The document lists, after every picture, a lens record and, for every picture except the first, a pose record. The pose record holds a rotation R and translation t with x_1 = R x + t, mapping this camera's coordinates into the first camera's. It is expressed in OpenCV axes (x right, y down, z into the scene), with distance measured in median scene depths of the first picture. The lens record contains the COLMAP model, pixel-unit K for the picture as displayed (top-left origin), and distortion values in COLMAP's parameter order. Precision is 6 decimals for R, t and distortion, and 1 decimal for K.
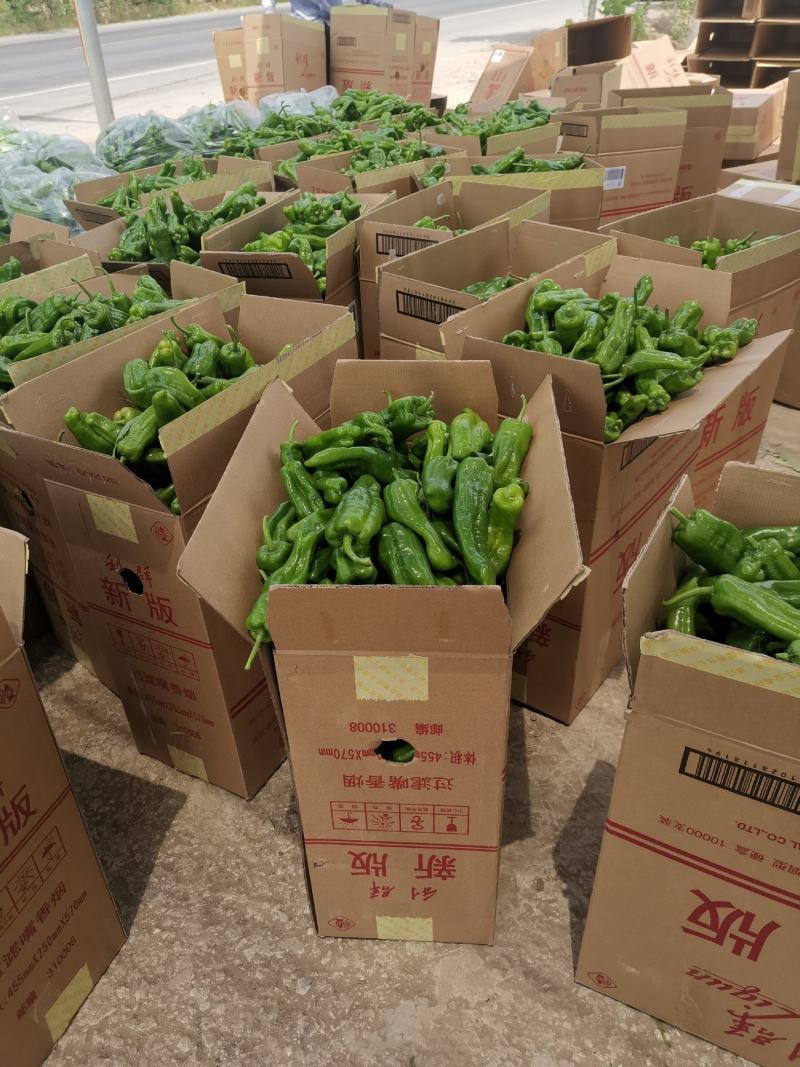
lens RADIAL K [[816.7, 0, 400.0], [0, 816.7, 533.5], [0, 0, 1]] dist [0.047215, -0.040956]
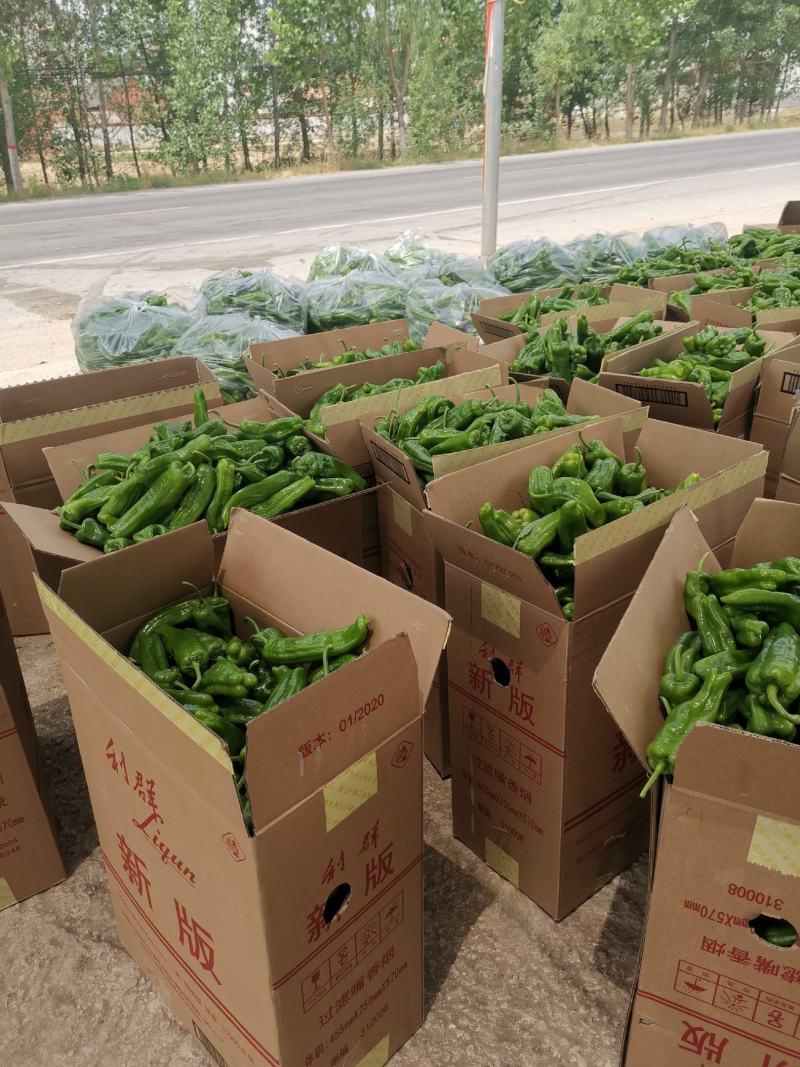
lens RADIAL K [[816.7, 0, 400.0], [0, 816.7, 533.5], [0, 0, 1]] dist [0.047215, -0.040956]
pose [[0.928021, 0.173800, -0.329500, -0.119212], [-0.212903, 0.973257, -0.086269, 0.003537], [0.305695, 0.150211, 0.940206, -0.039342]]
